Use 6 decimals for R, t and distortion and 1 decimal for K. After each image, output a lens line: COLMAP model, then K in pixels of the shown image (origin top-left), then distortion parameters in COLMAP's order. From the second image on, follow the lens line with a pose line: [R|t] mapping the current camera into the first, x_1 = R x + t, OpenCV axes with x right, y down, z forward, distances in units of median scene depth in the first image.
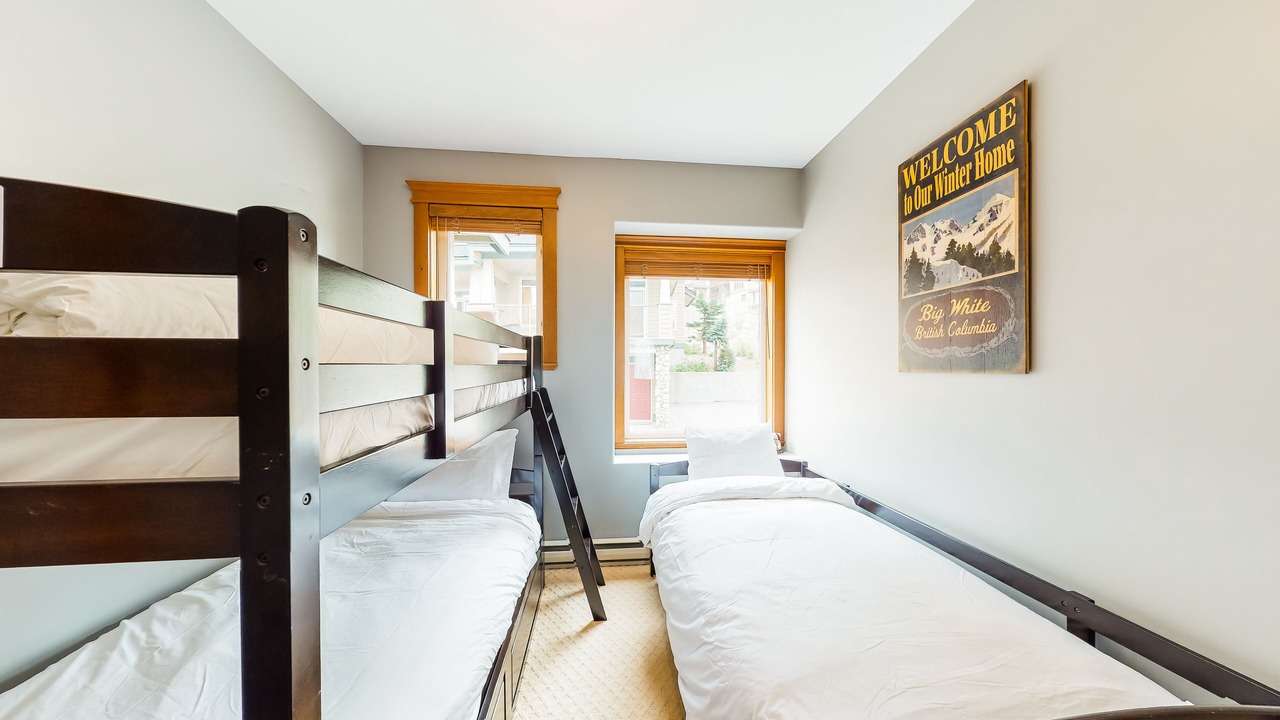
lens RADIAL K [[404.1, 0, 641.0], [0, 404.1, 364.5], [0, 0, 1]] dist [0.000545, 0.000051]
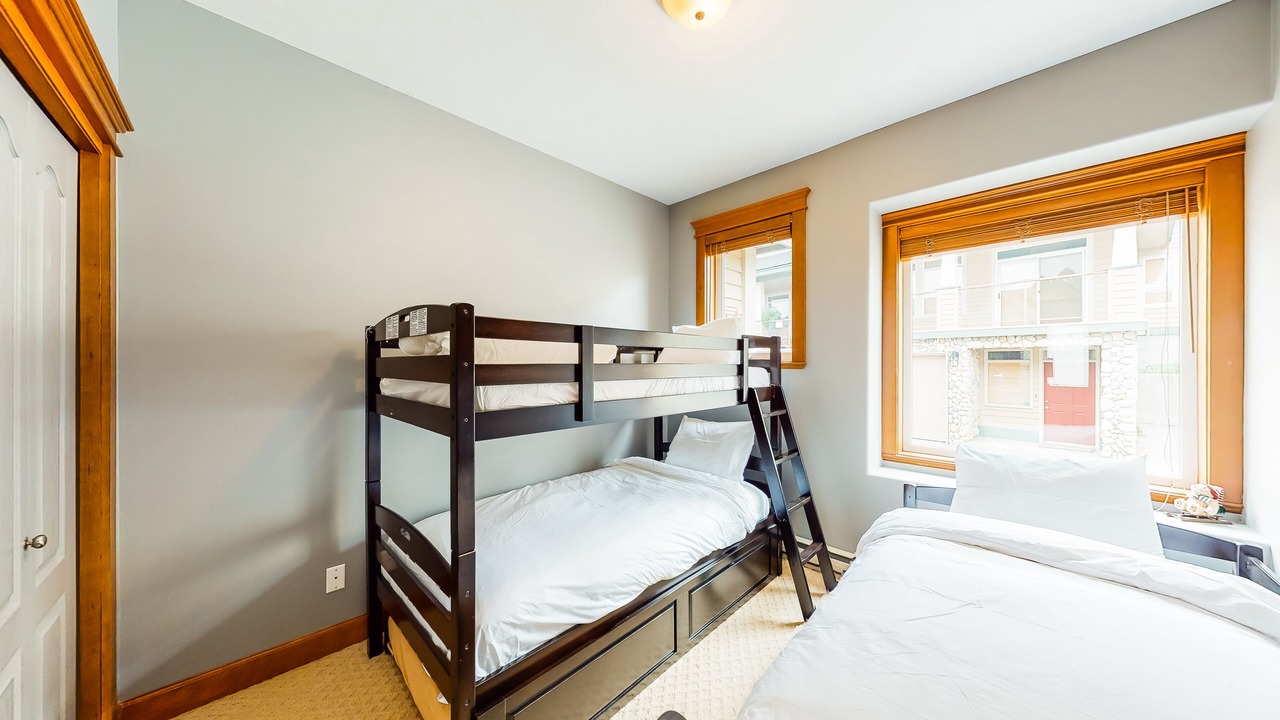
lens RADIAL K [[397.7, 0, 640.0], [0, 397.7, 360.0], [0, 0, 1]] dist [0.007203, -0.000028]
pose [[0.644418, -0.007272, -0.764639, 0.311972], [0.002000, 0.999967, -0.007825, -0.001051], [0.764671, 0.003513, 0.644411, 0.049735]]
